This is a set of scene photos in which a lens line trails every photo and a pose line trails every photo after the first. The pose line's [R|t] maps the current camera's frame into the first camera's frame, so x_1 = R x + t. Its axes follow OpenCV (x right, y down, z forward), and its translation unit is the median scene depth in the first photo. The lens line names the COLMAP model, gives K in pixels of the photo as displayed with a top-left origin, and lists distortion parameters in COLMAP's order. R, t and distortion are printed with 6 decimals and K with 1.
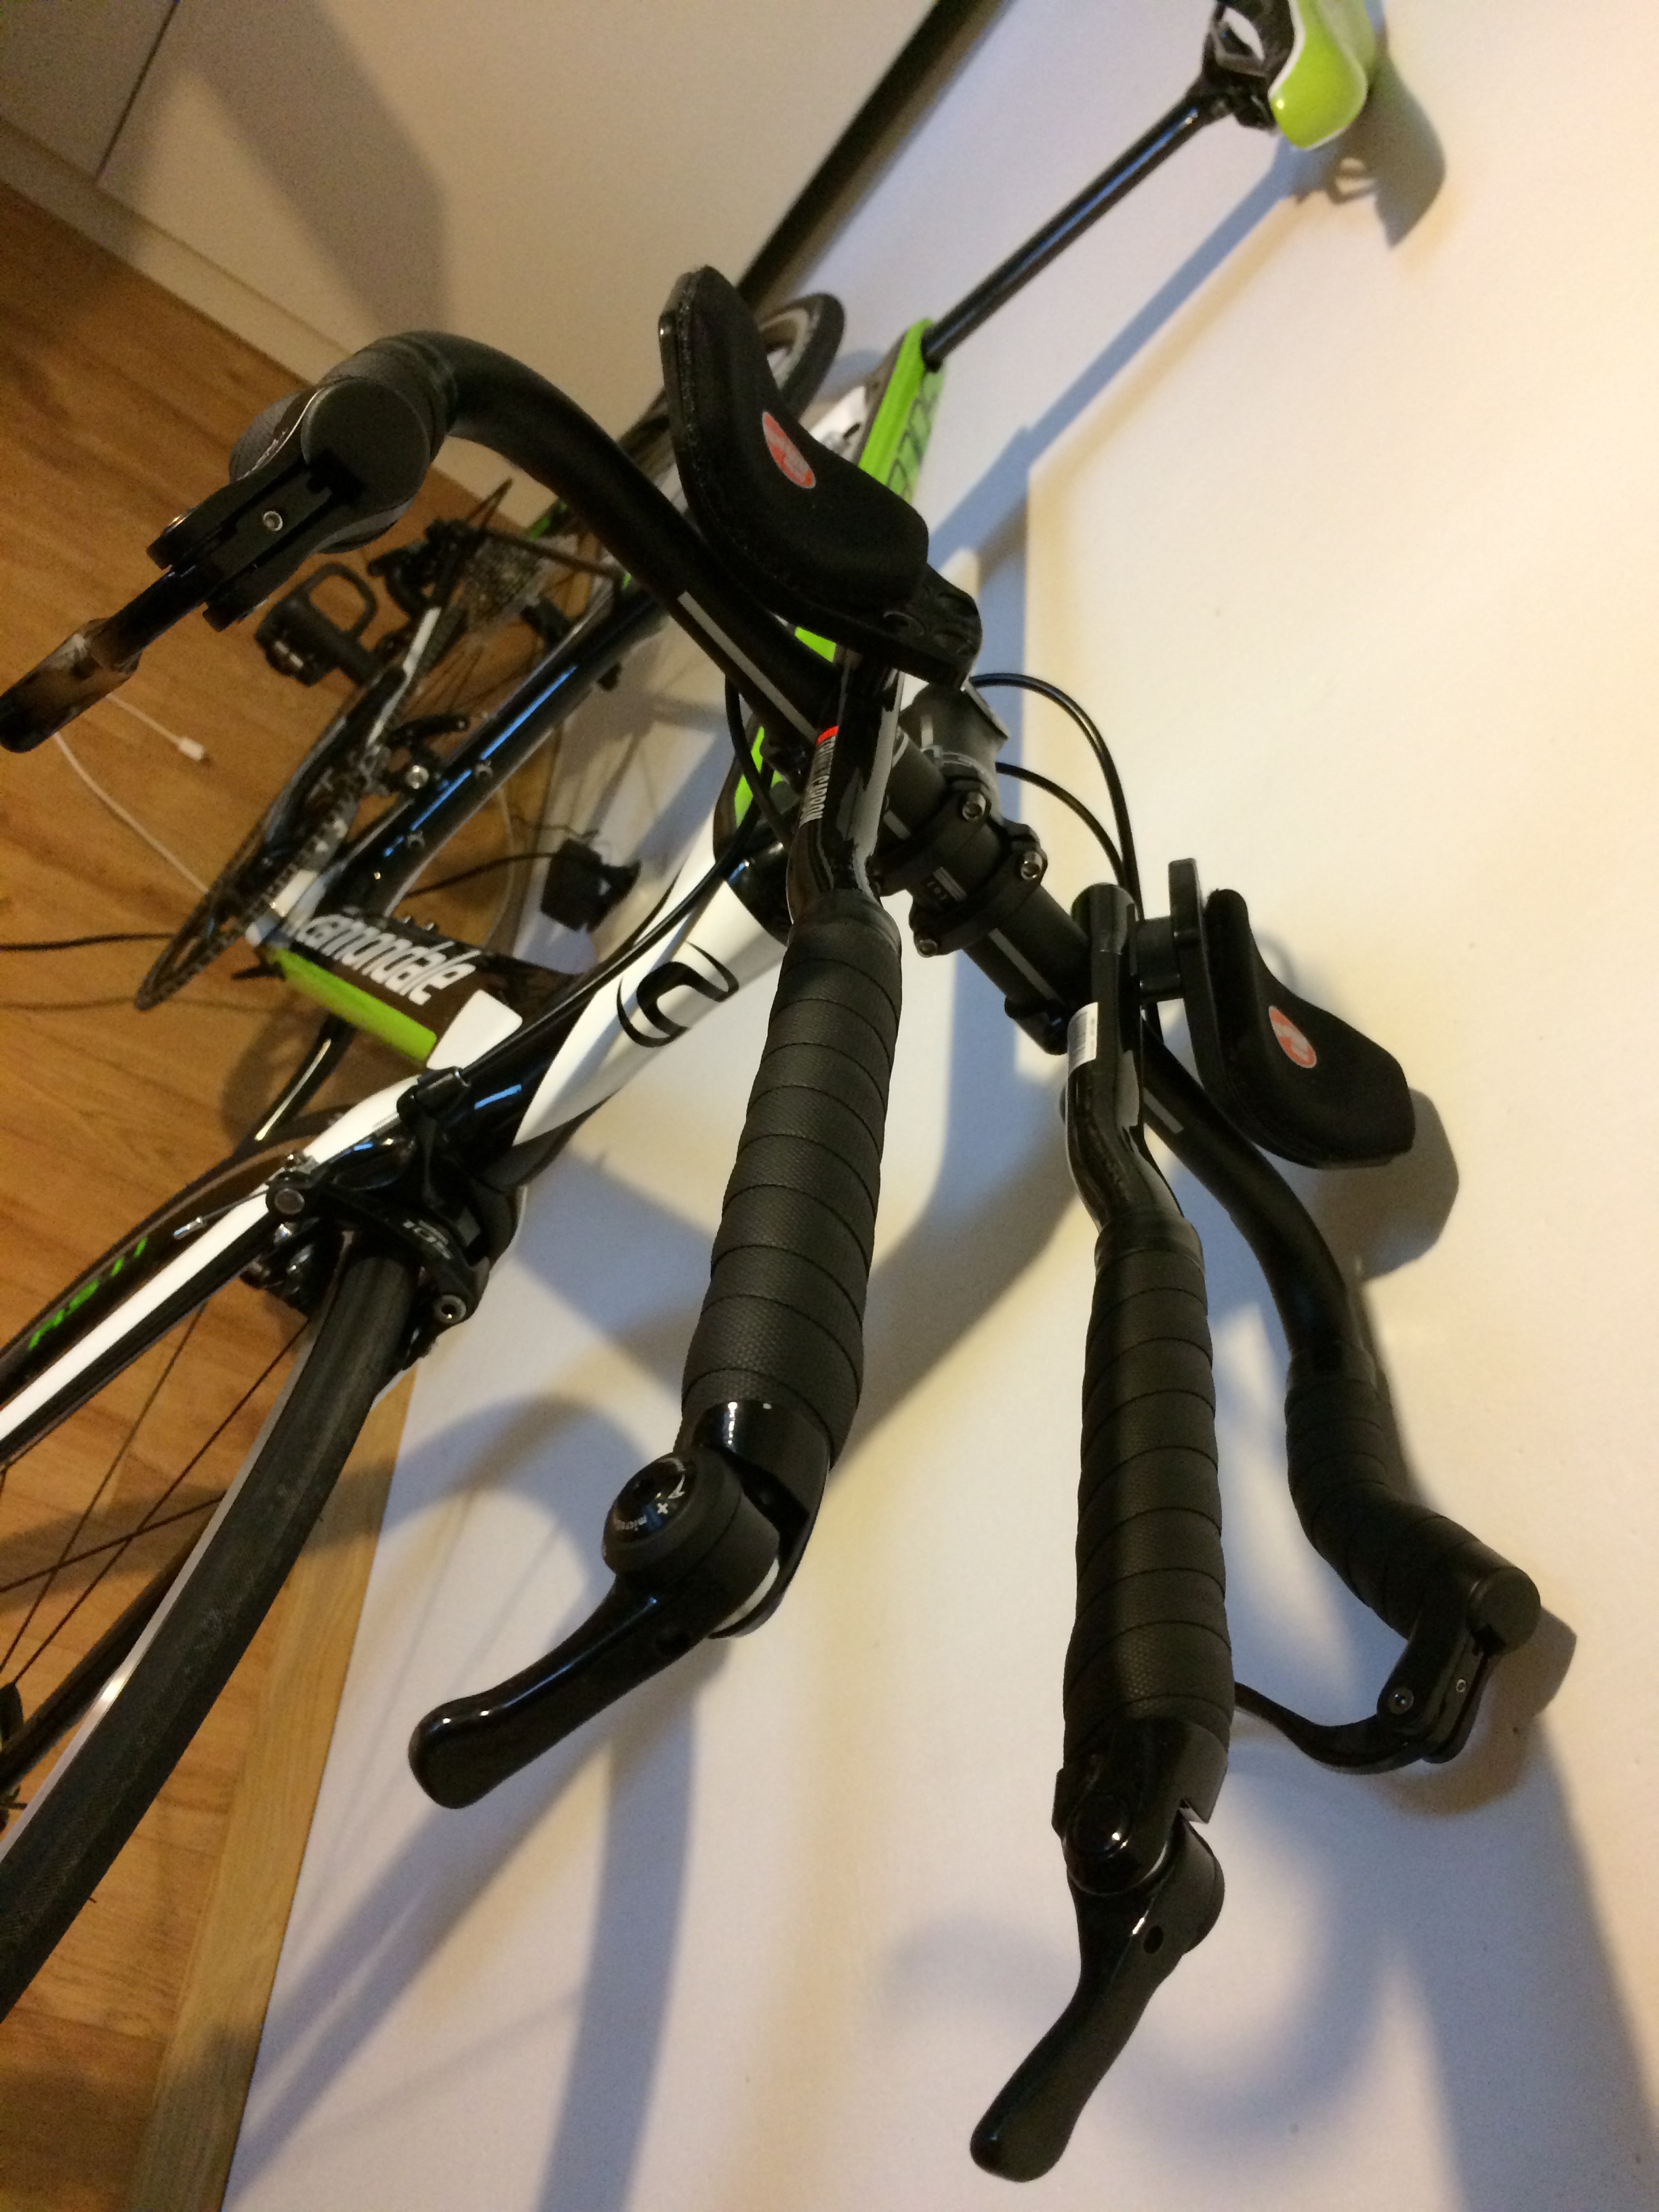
lens RADIAL K [[1910.1, 0, 833.9], [0, 1910.1, 1098.7], [0, 0, 1]] dist [0.069005, -0.089553]
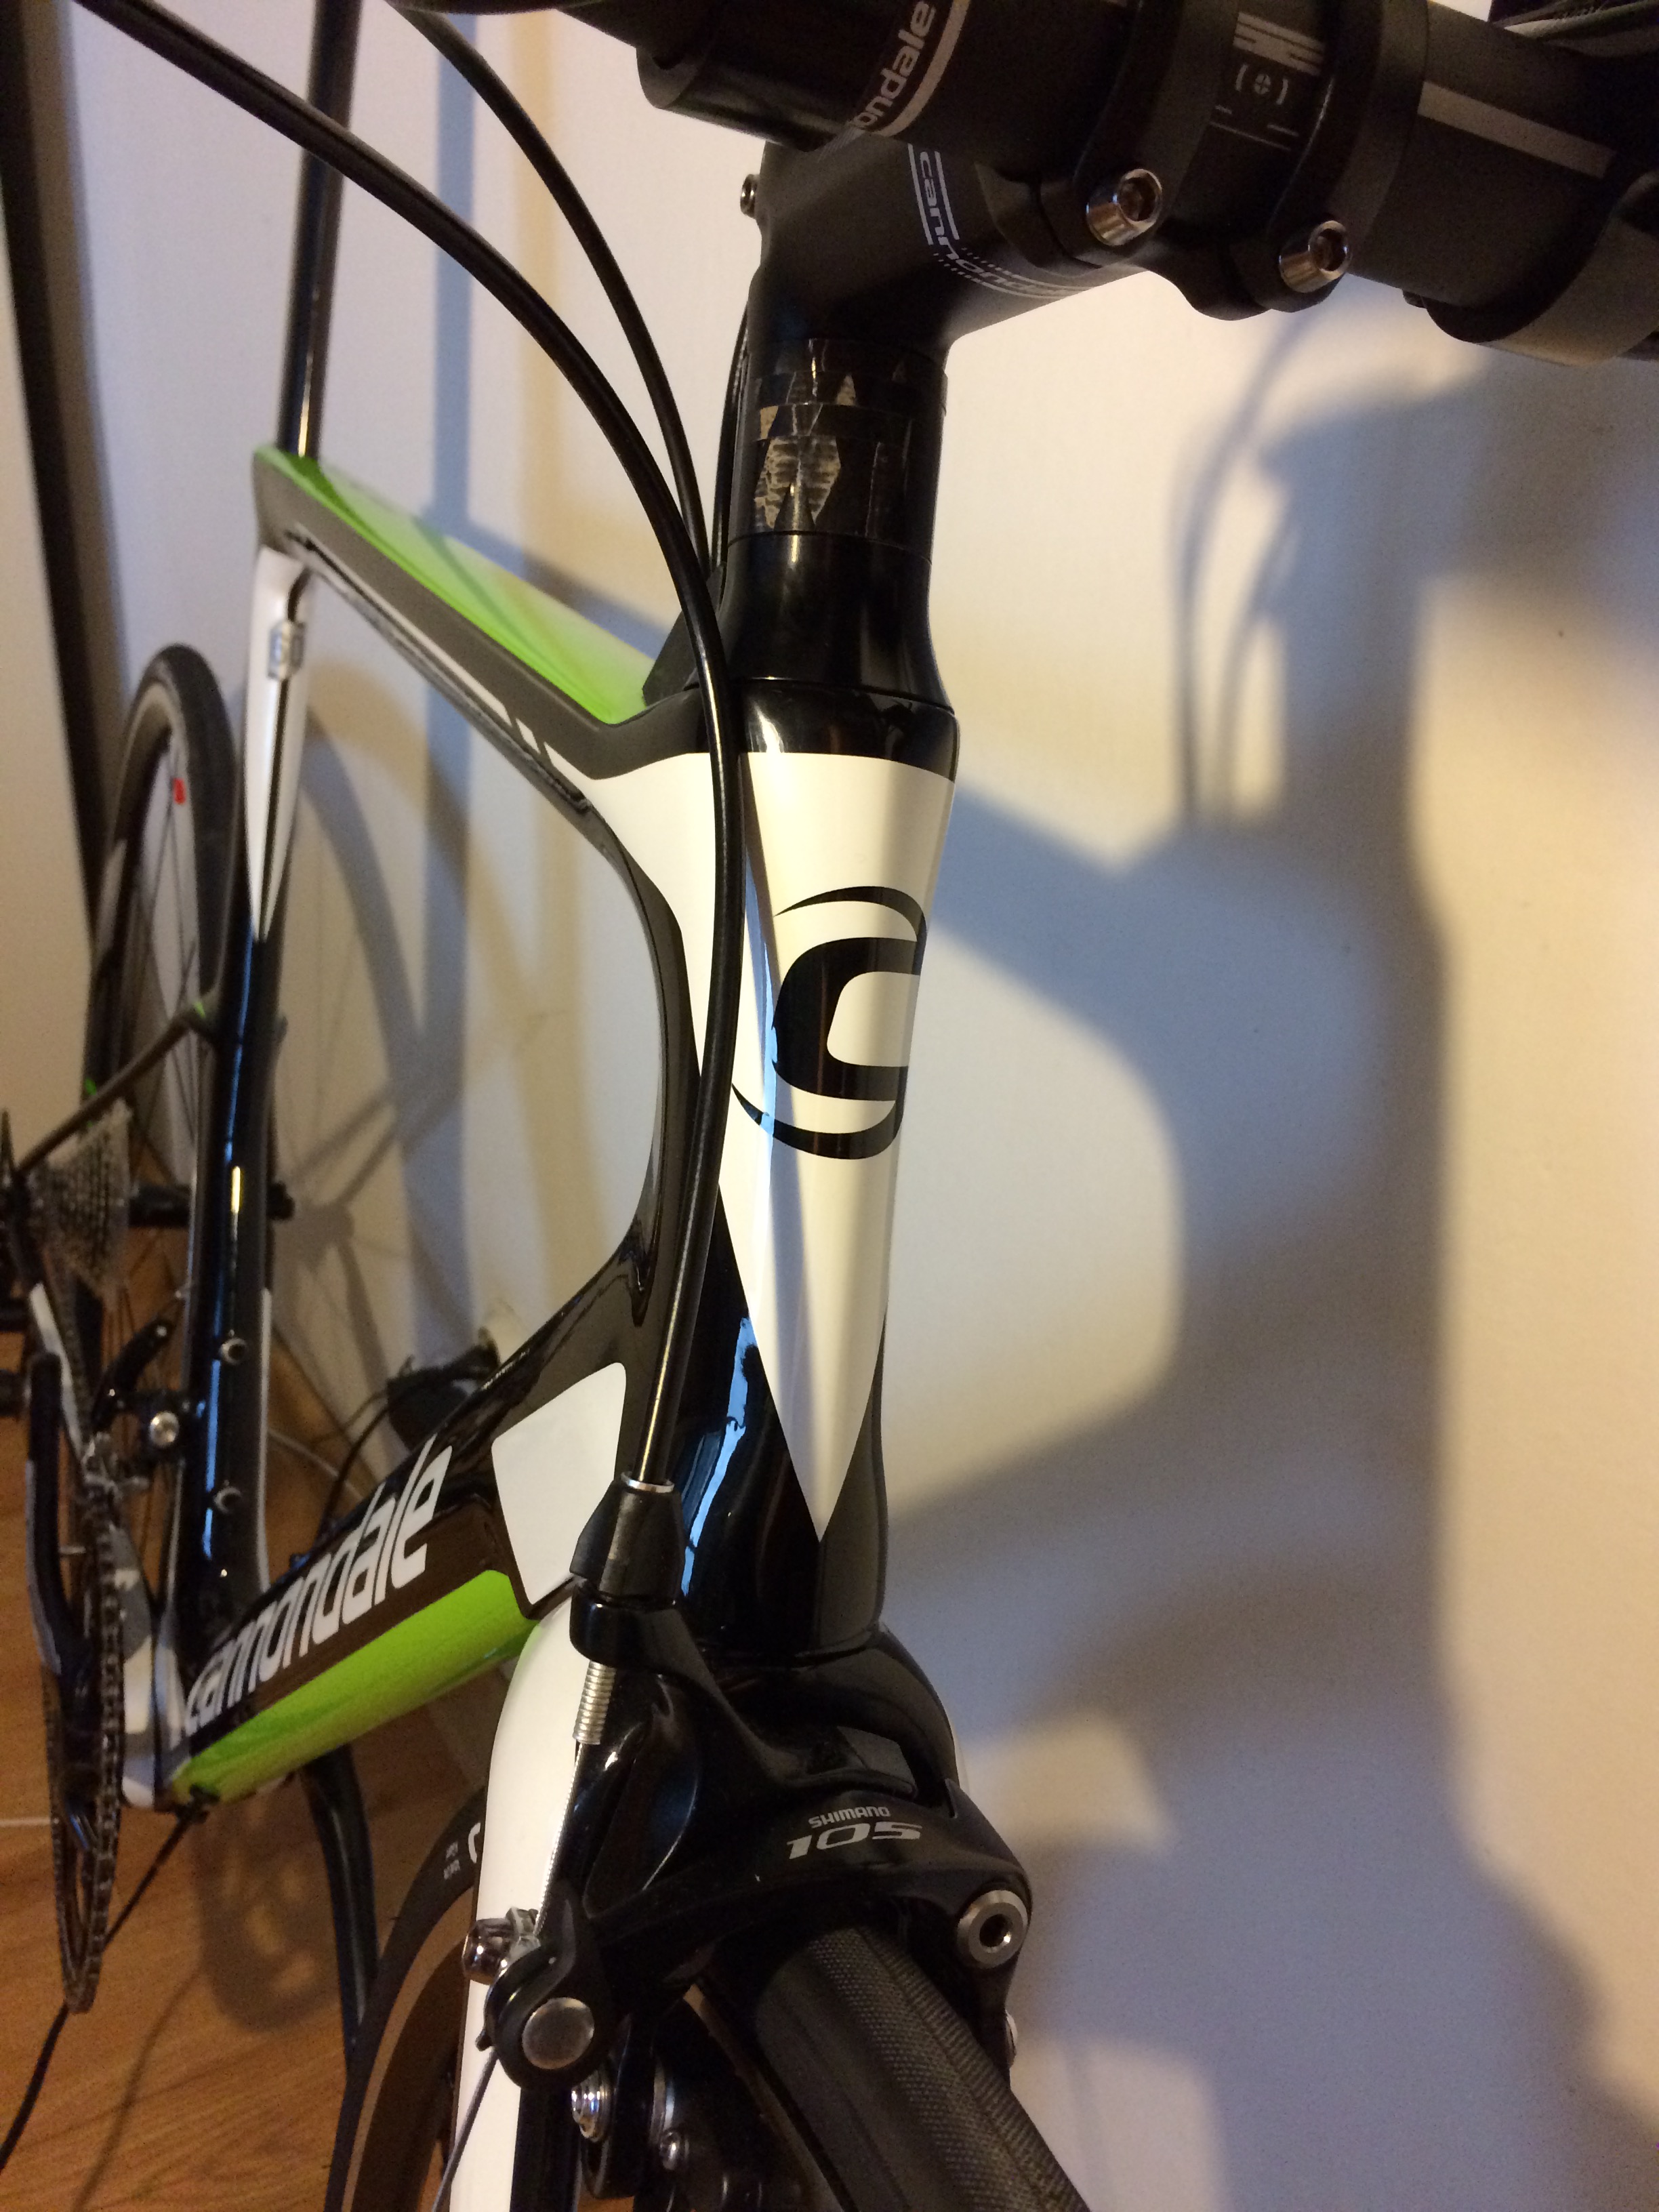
lens RADIAL K [[1910.1, 0, 833.8], [0, 1910.1, 1124.3], [0, 0, 1]] dist [0.069005, -0.089553]
pose [[0.692638, -0.698942, 0.178135, -0.121227], [0.720198, 0.683726, -0.117618, 0.008872], [-0.039588, 0.209760, 0.976951, 0.375568]]
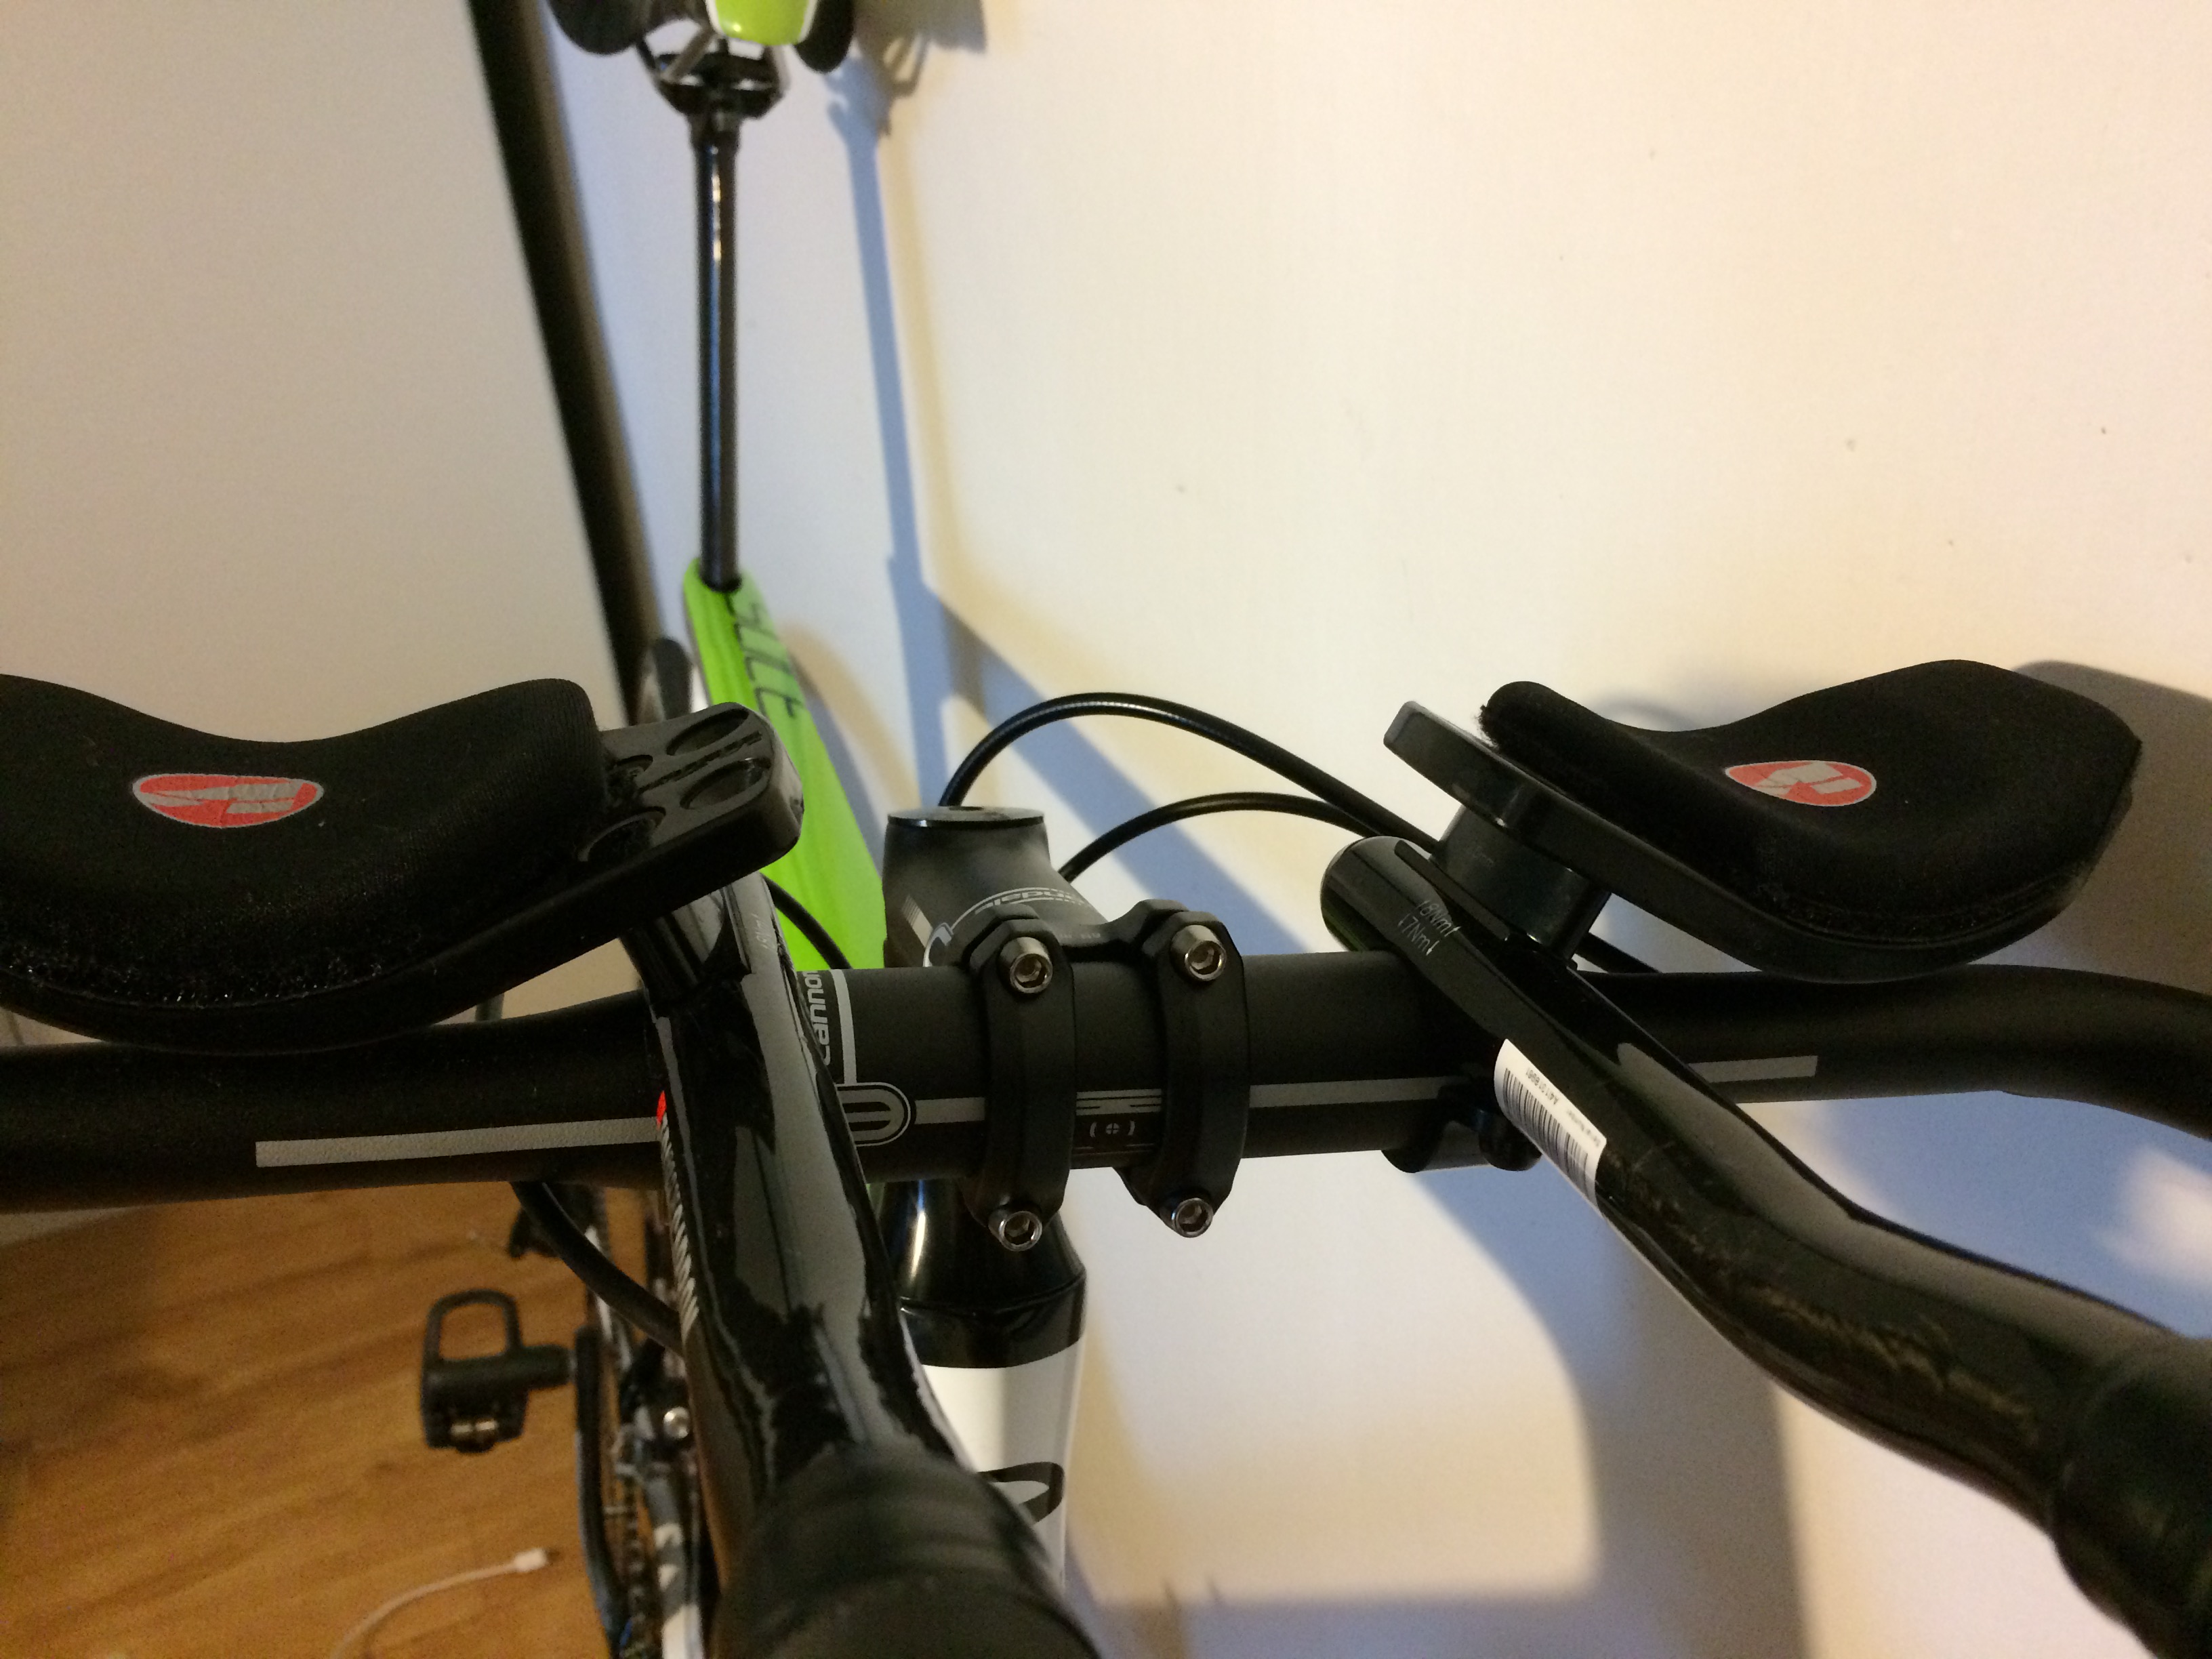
lens RADIAL K [[1910.1, 0, 1103.5], [0, 1910.1, 820.8], [0, 0, 1]] dist [0.069005, -0.089553]
pose [[0.661410, -0.748865, 0.041685, 0.050991], [0.736557, 0.638046, -0.224456, -0.028442], [0.141491, 0.179161, 0.973592, 0.284483]]
